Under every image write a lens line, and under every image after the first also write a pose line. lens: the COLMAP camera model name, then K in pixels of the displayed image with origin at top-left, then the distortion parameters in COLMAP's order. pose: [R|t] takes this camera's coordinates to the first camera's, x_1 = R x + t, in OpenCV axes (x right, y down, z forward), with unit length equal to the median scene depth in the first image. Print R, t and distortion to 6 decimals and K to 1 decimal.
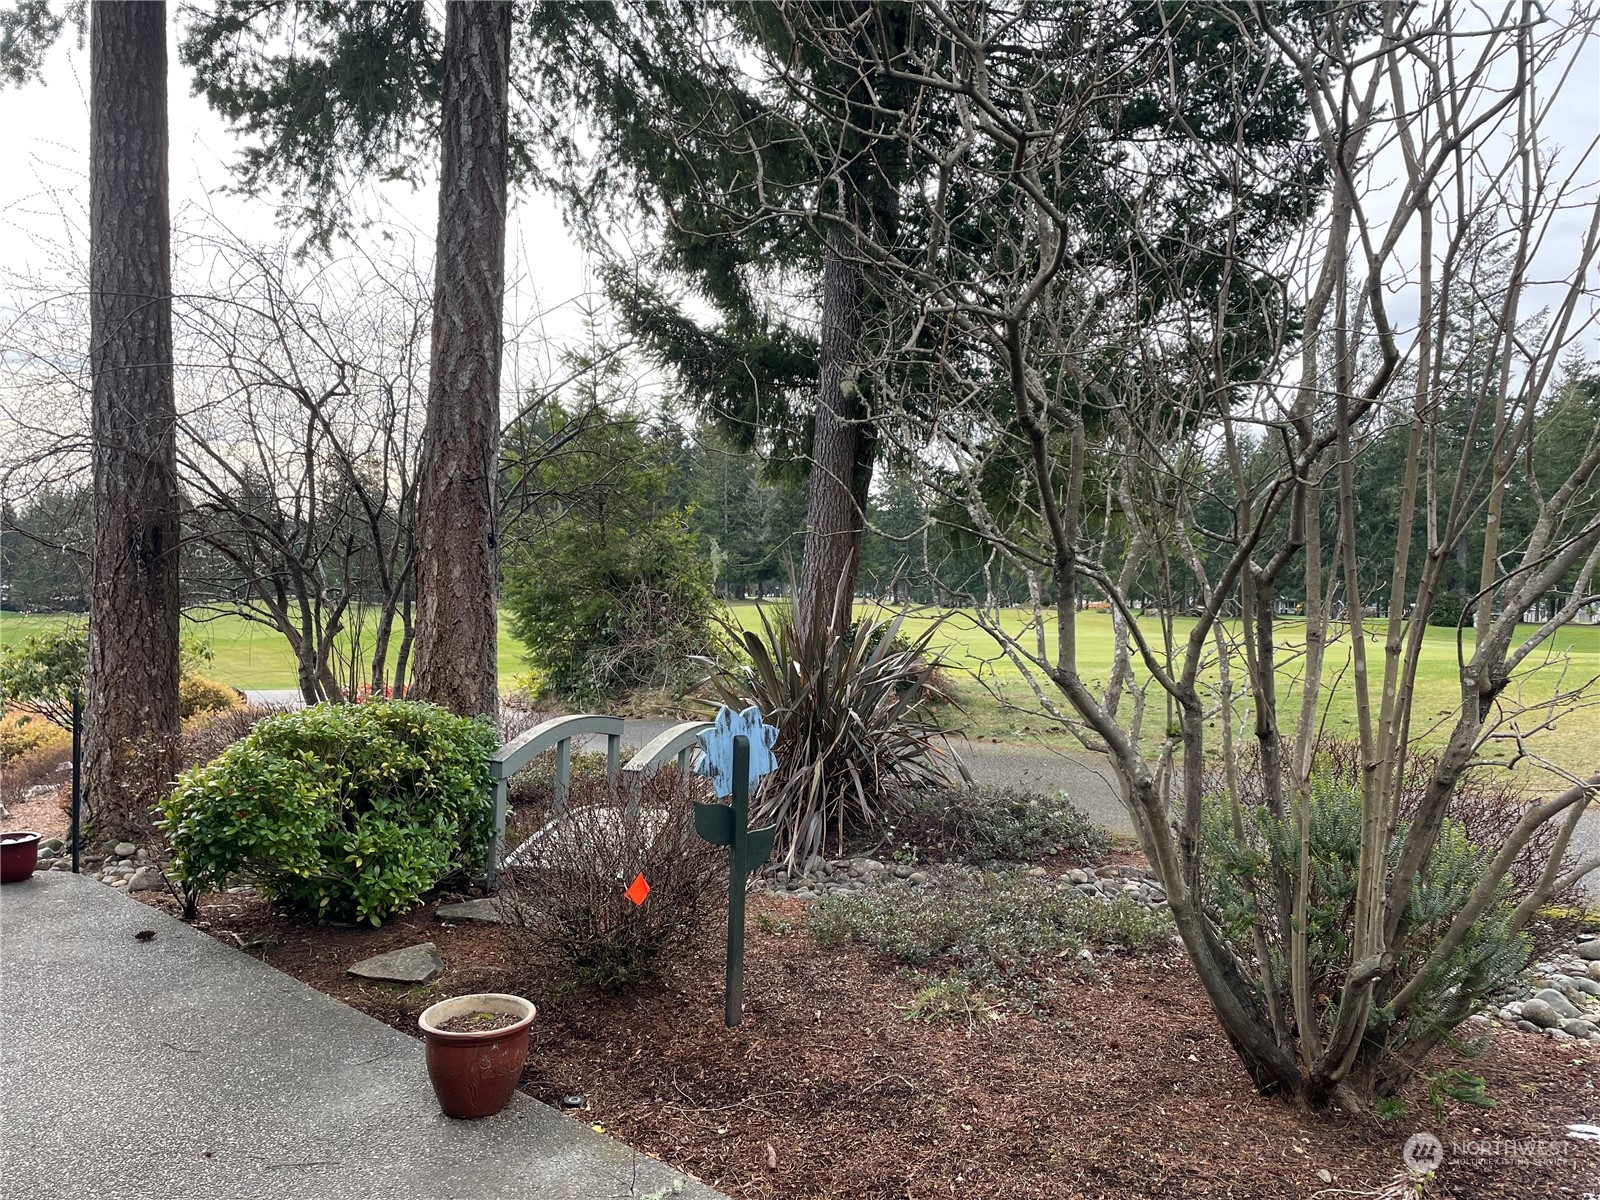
lens RADIAL K [[1200.9, 0, 809.5], [0, 1200.9, 595.3], [0, 0, 1]] dist [0.033014, -0.010832]
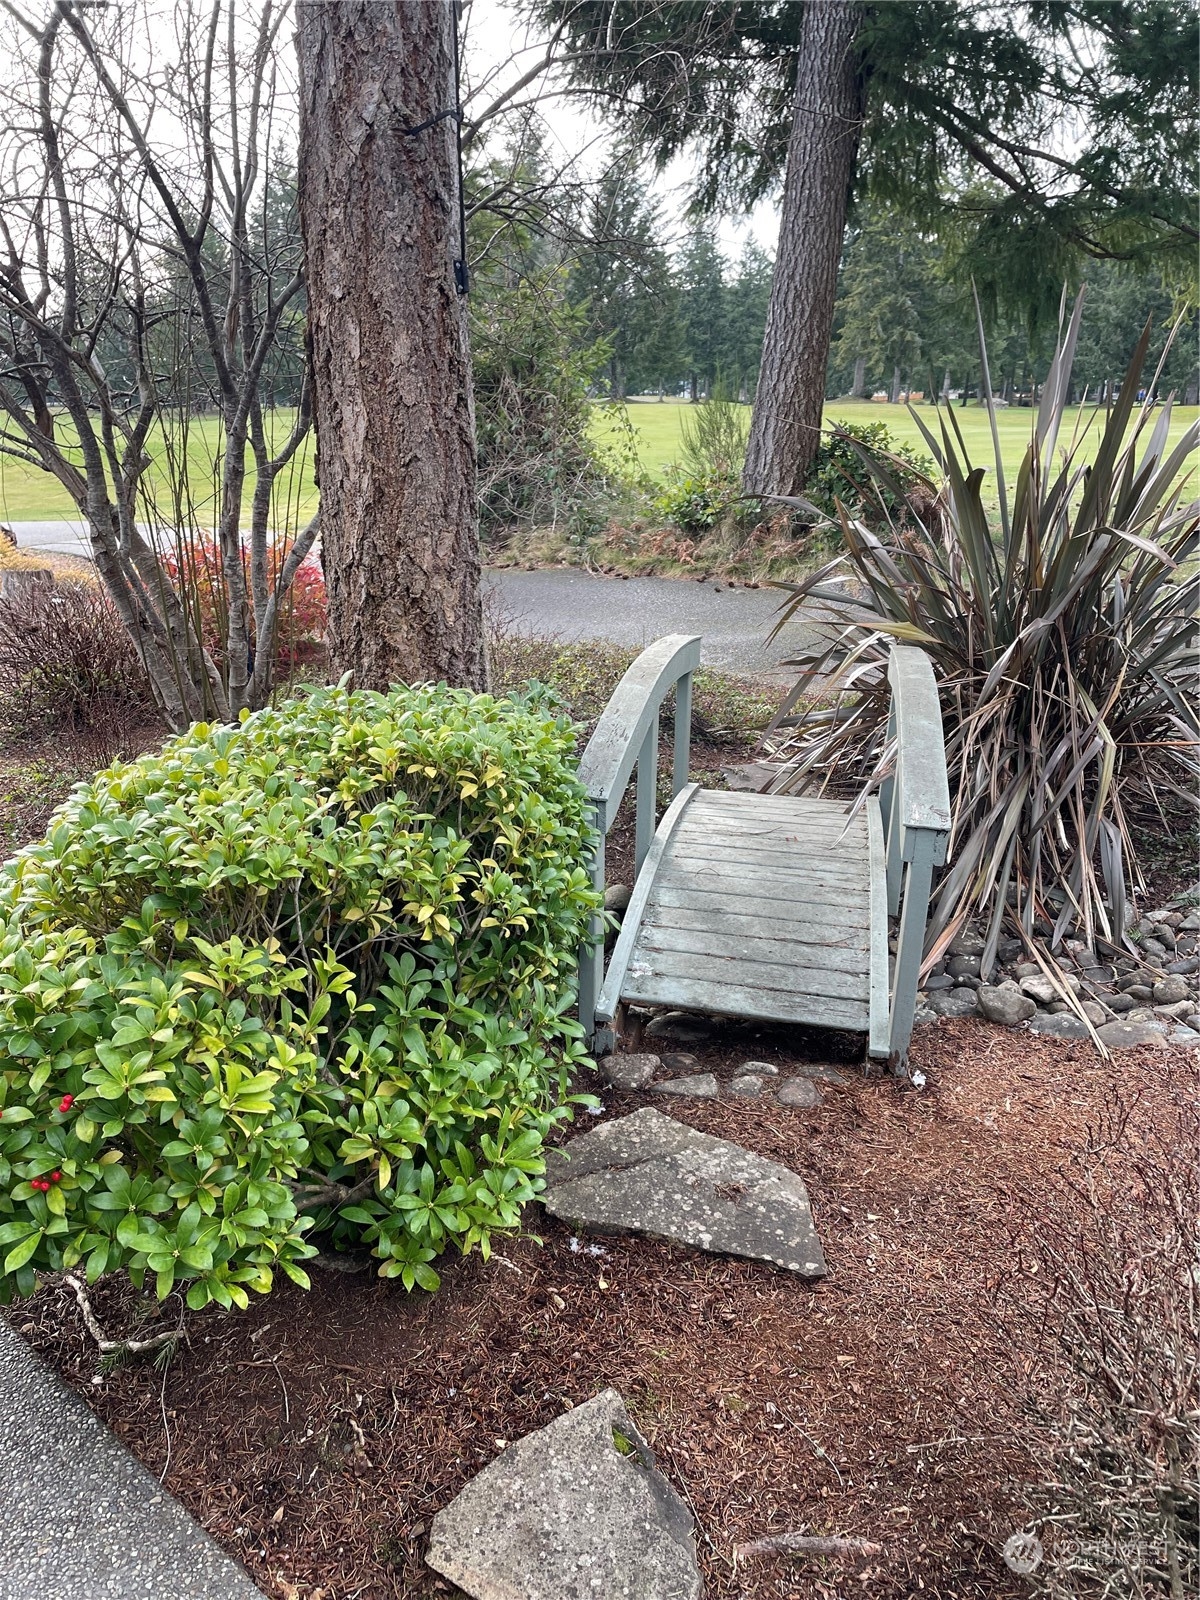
lens RADIAL K [[1200.9, 0, 594.4], [0, 1200.9, 813.0], [0, 0, 1]] dist [0.033014, -0.010832]
pose [[0.999850, -0.016348, -0.005677, -0.173117], [0.017306, 0.944707, 0.327457, -0.000950], [0.000010, -0.327507, 0.944849, 0.391630]]
